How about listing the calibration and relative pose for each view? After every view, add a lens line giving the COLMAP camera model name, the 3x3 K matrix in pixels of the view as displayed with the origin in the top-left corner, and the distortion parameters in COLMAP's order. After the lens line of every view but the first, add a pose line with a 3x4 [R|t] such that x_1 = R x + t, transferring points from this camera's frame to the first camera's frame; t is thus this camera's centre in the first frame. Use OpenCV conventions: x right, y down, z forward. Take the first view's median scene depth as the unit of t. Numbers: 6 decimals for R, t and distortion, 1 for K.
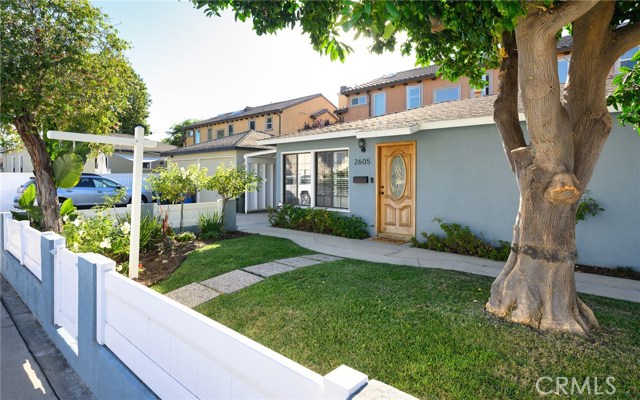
lens RADIAL K [[349.4, 0, 318.4], [0, 349.4, 178.2], [0, 0, 1]] dist [-0.000183, -0.000534]
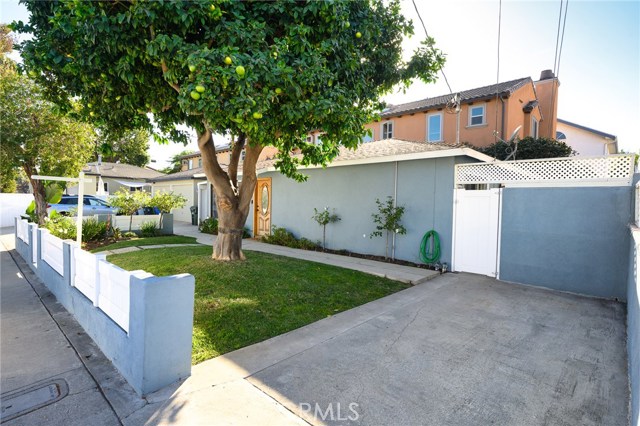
lens RADIAL K [[322.5, 0, 320.0], [0, 322.5, 213.0], [0, 0, 1]] dist [-0.001987, -0.000217]
pose [[0.999743, 0.014934, -0.017067, 0.492987], [-0.014323, 0.999271, 0.035392, -0.000759], [0.017583, -0.035139, 0.999228, -0.451987]]
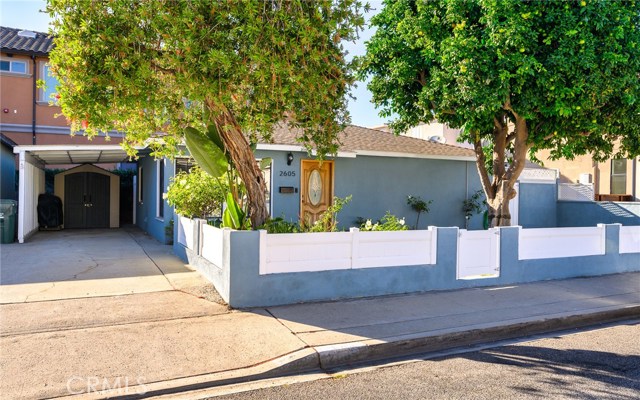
lens RADIAL K [[493.4, 0, 320.0], [0, 493.4, 200.0], [0, 0, 1]] dist [0.004859, 0.006679]
pose [[0.379283, -0.011882, 0.925205, -1.348119], [-0.011703, 0.999776, 0.017637, 0.007610], [-0.925207, -0.017517, 0.379059, 0.318679]]
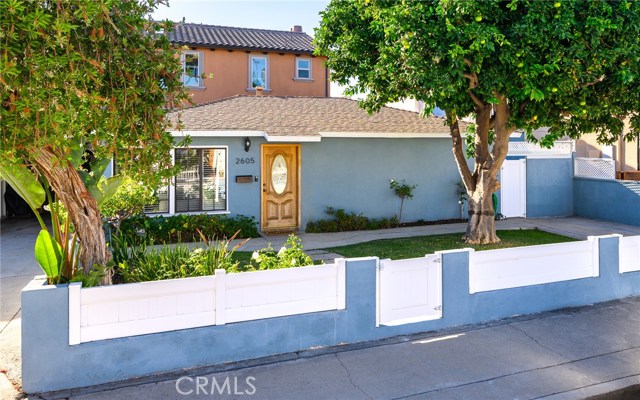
lens RADIAL K [[469.6, 0, 322.2], [0, 469.6, 148.9], [0, 0, 1]] dist [0.000041, -0.001897]
pose [[0.473423, -0.010781, 0.880769, -1.000077], [0.006780, 0.999940, 0.008595, -0.096381], [-0.880809, 0.001903, 0.473468, 0.171969]]
